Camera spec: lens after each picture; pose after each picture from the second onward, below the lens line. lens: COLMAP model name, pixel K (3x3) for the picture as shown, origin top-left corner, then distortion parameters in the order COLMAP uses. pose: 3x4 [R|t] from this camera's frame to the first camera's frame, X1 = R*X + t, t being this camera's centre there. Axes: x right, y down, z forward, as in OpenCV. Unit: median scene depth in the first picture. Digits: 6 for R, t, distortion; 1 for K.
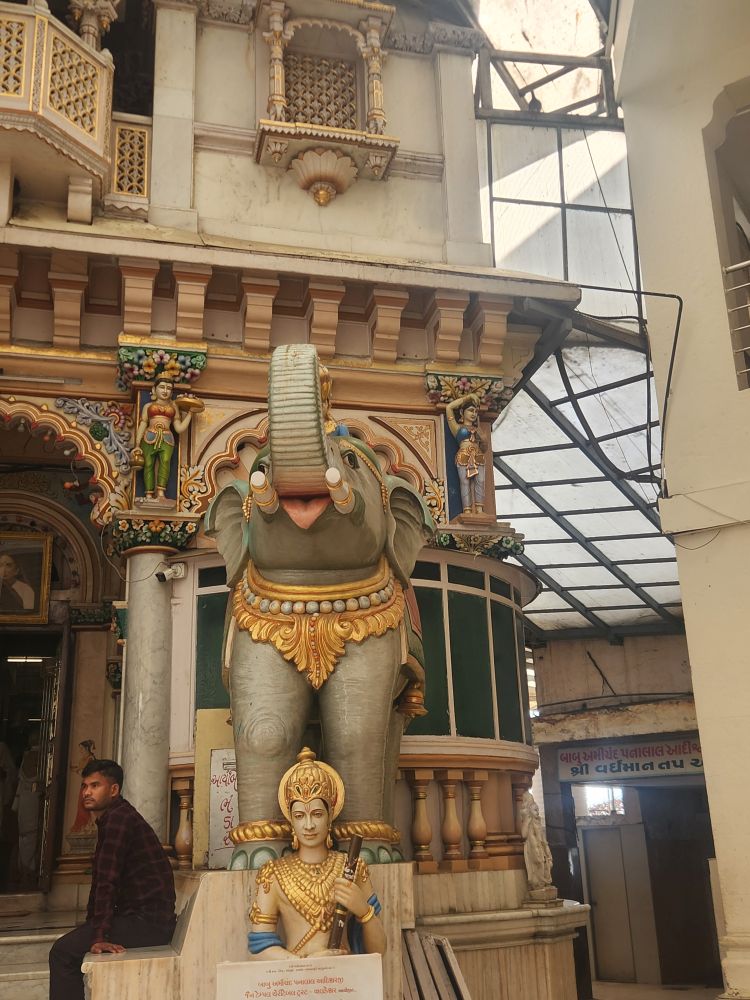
lens RADIAL K [[1065.6, 0, 375.0], [0, 1065.6, 500.0], [0, 0, 1]] dist [0.100245, -0.144172]
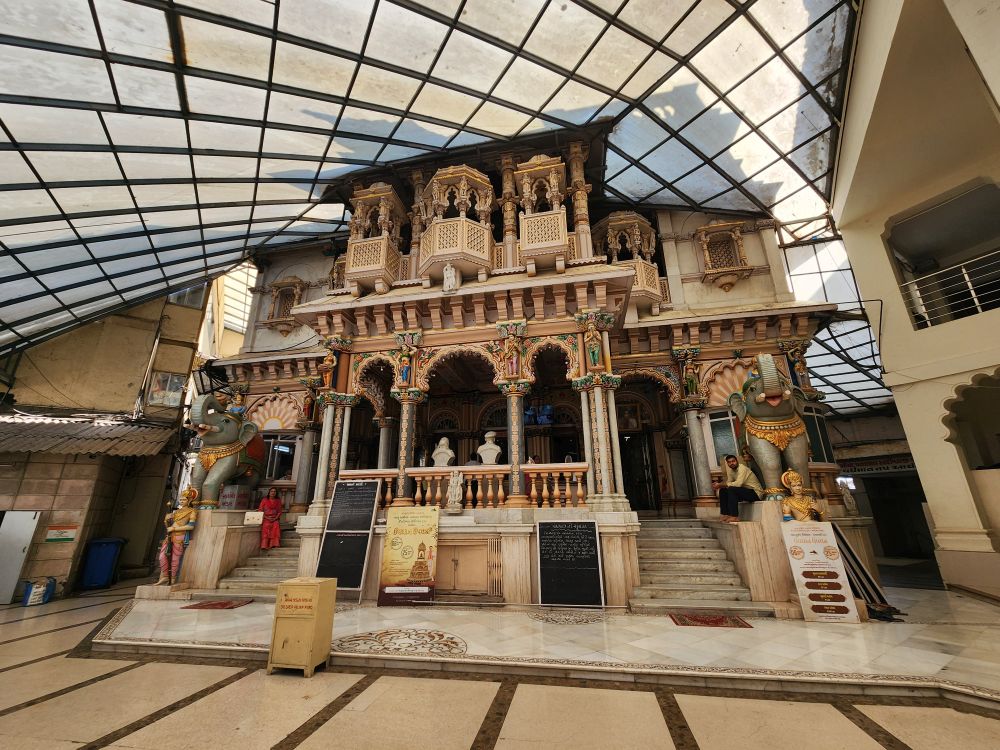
lens RADIAL K [[407.6, 0, 499.5], [0, 407.6, 380.1], [0, 0, 1]] dist [0.000437, -0.000172]
pose [[0.904224, -0.112151, -0.412070, -0.204935], [0.119745, 0.992777, -0.007438, -0.100565], [0.409927, -0.042618, 0.911122, -0.382084]]
